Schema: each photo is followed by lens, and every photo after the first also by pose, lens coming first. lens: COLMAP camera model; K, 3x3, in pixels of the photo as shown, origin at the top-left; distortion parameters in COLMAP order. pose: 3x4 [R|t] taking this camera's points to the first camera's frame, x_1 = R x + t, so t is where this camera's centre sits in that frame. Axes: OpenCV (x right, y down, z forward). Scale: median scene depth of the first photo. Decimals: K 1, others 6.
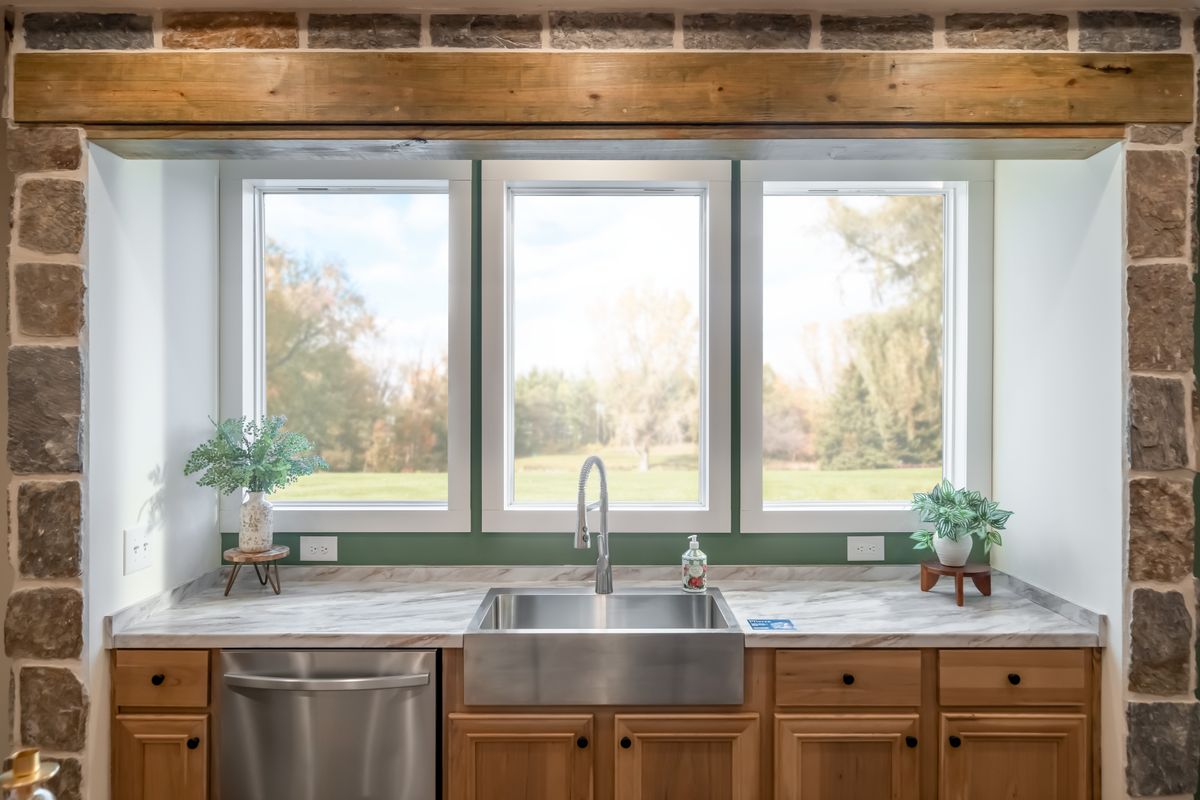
lens RADIAL K [[763.7, 0, 600.0], [0, 763.7, 400.0], [0, 0, 1]] dist [-0.002644, -0.001915]
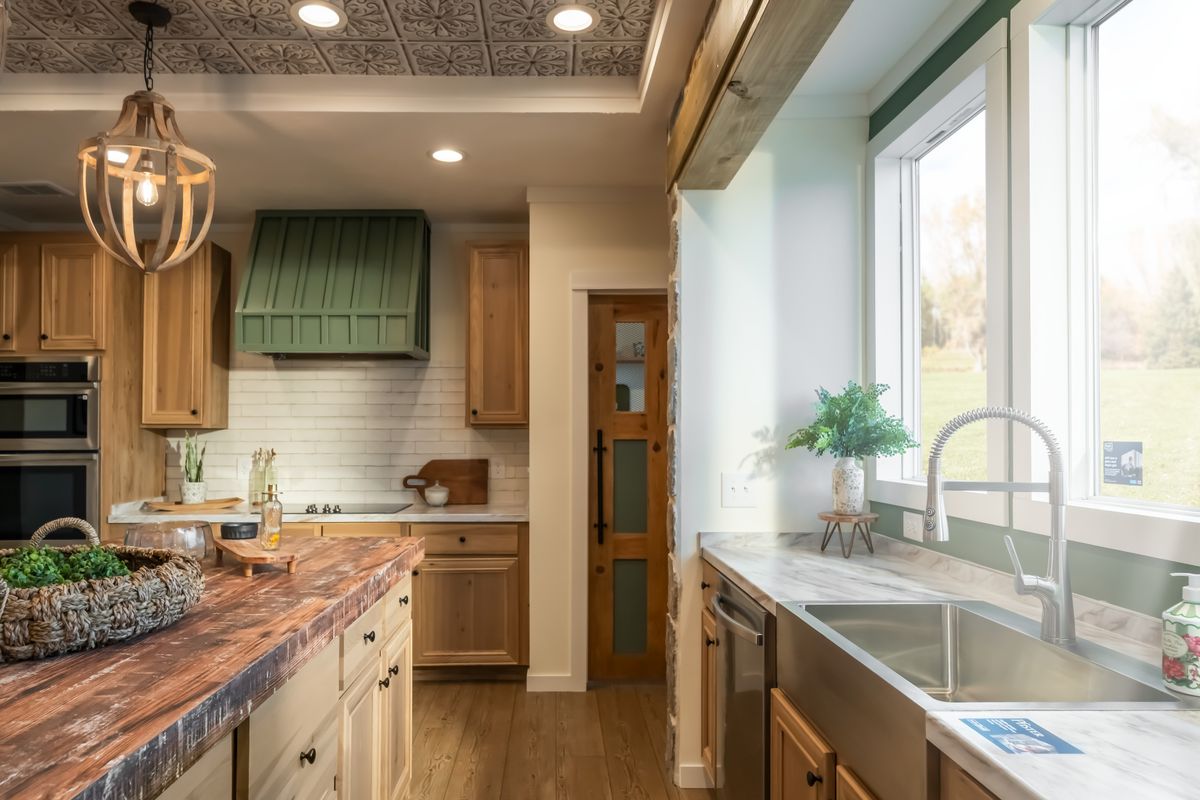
lens RADIAL K [[800.4, 0, 594.8], [0, 800.4, 426.9], [0, 0, 1]] dist [0.000450, 0.001103]
pose [[0.018522, -0.017293, -0.999679, 0.703939], [-0.002617, 0.999846, -0.017344, 0.110310], [0.999825, 0.002937, 0.018474, 0.713431]]
